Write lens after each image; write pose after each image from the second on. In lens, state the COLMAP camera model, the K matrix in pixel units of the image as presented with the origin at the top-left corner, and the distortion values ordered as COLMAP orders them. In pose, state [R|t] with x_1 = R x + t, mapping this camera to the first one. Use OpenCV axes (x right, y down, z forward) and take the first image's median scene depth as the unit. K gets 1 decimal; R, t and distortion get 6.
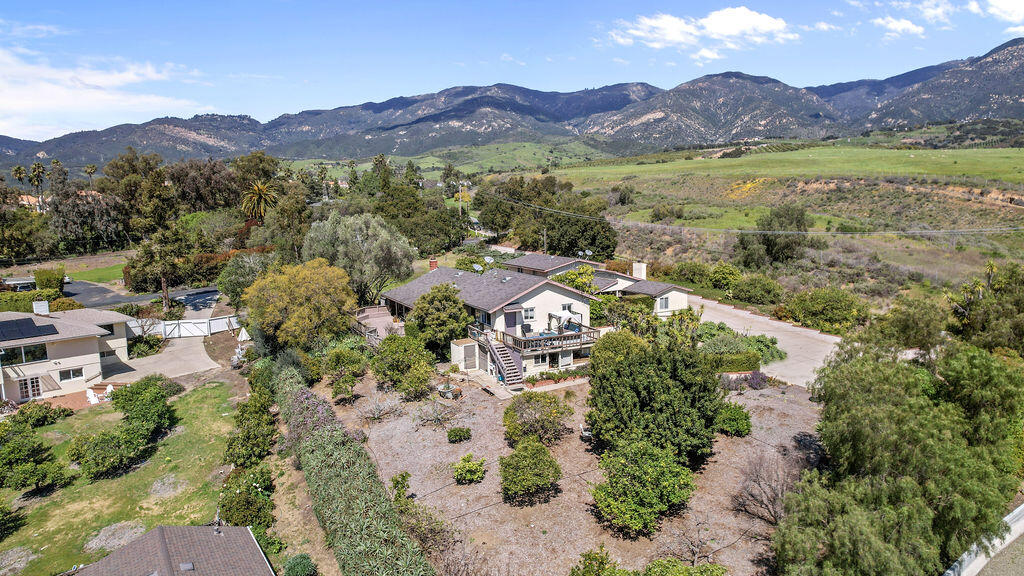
lens RADIAL K [[666.4, 0, 514.3], [0, 666.4, 282.8], [0, 0, 1]] dist [-0.066508, 0.045993]
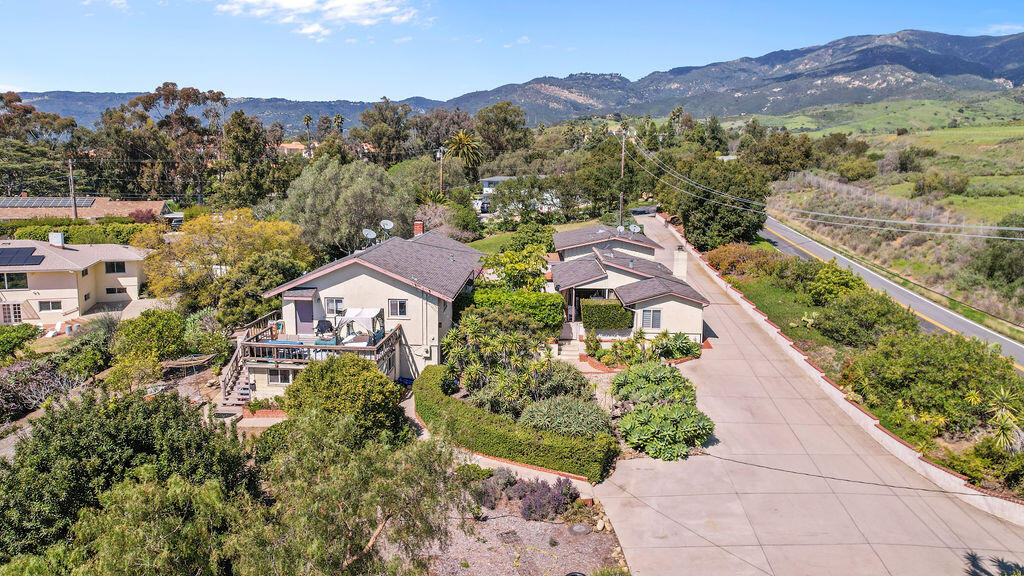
lens RADIAL K [[695.7, 0, 518.3], [0, 695.7, 272.4], [0, 0, 1]] dist [-0.058076, 0.039804]
pose [[0.865448, 0.108879, -0.489025, 0.370290], [-0.092323, 0.994043, 0.057931, -0.032514], [0.492419, -0.004988, 0.870344, 0.337415]]
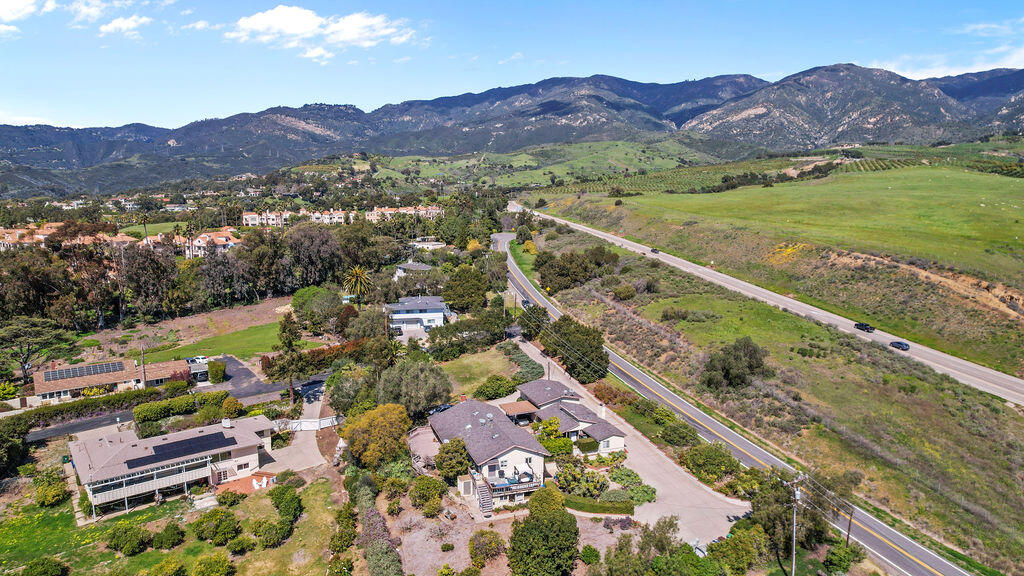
lens RADIAL K [[666.4, 0, 514.0], [0, 666.4, 292.6], [0, 0, 1]] dist [-0.066508, 0.045993]
pose [[0.989529, 0.046554, -0.136623, 0.181156], [-0.041655, 0.998390, 0.038500, -0.318669], [0.138195, -0.032406, 0.989875, -0.454246]]
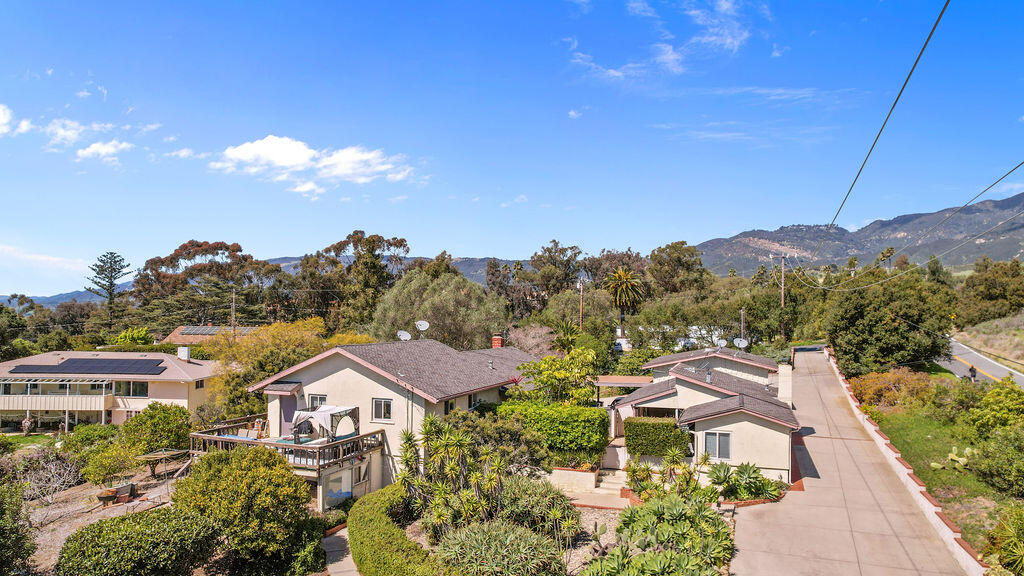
lens RADIAL K [[698.8, 0, 510.9], [0, 698.8, 291.4], [0, 0, 1]] dist [-0.041386, 0.011946]
pose [[0.677288, 0.003206, -0.735711, 0.415685], [-0.118386, 0.987434, -0.104683, -0.005861], [0.726130, 0.157999, 0.669157, 0.491292]]
